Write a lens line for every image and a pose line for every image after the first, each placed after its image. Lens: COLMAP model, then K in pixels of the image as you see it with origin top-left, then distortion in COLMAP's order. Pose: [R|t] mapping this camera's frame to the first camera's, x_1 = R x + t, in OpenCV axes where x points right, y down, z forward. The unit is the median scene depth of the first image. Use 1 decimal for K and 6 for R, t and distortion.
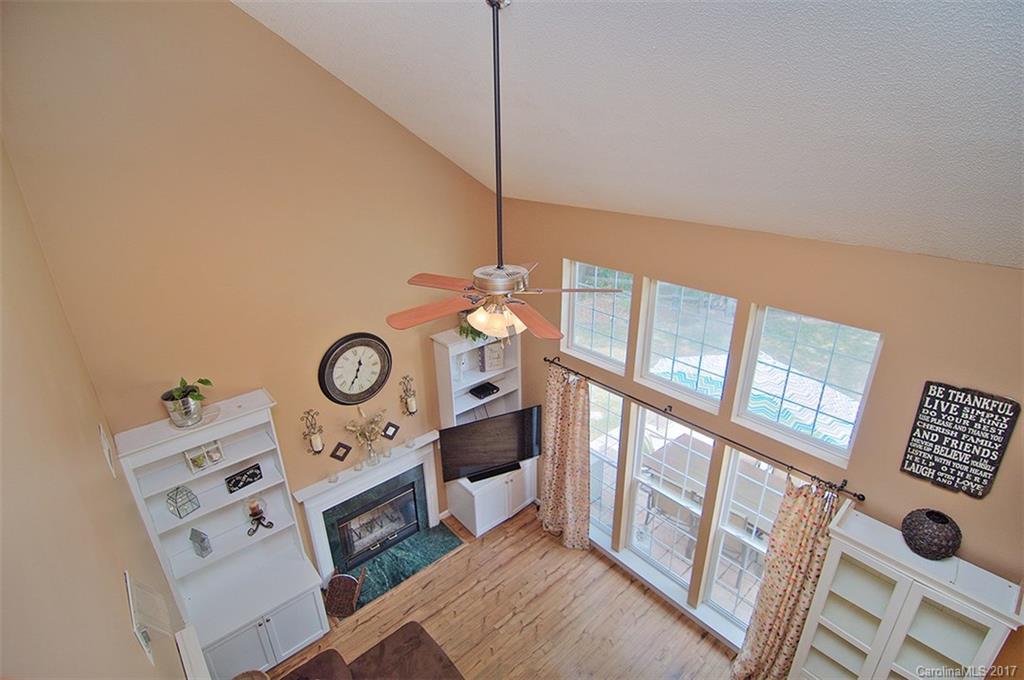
lens RADIAL K [[500.4, 0, 511.9], [0, 500.4, 338.9], [0, 0, 1]] dist [-0.009635, -0.006267]
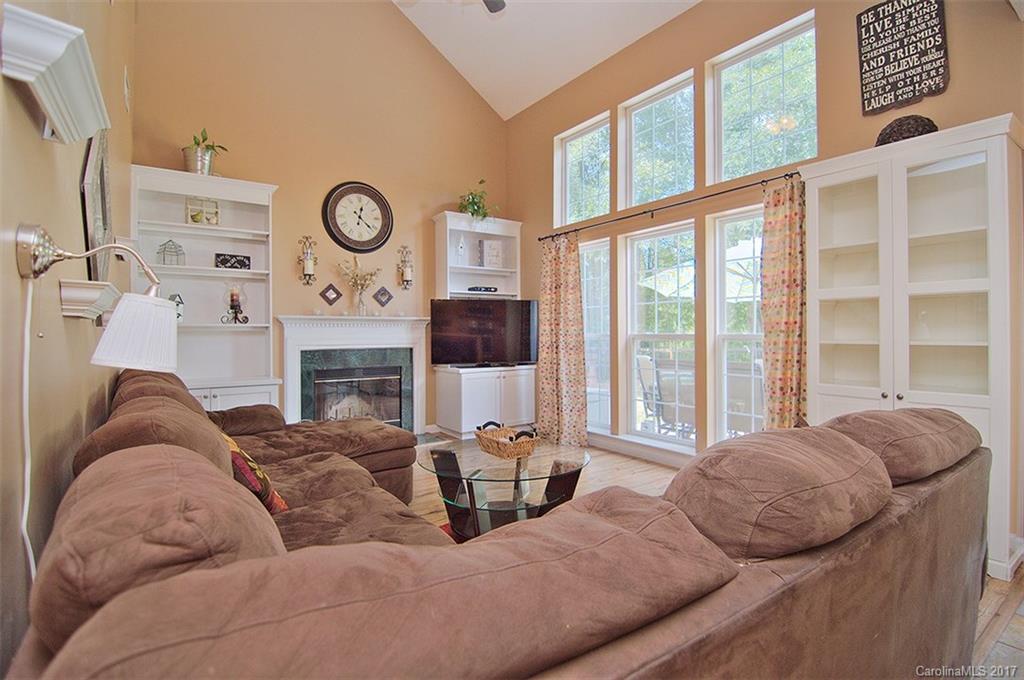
lens RADIAL K [[500.4, 0, 512.1], [0, 500.4, 338.3], [0, 0, 1]] dist [-0.009635, -0.006267]
pose [[0.994787, 0.009907, -0.101496, 0.148383], [-0.048479, 0.921562, -0.385194, 0.794484], [0.089719, 0.388106, 0.917237, 0.159470]]
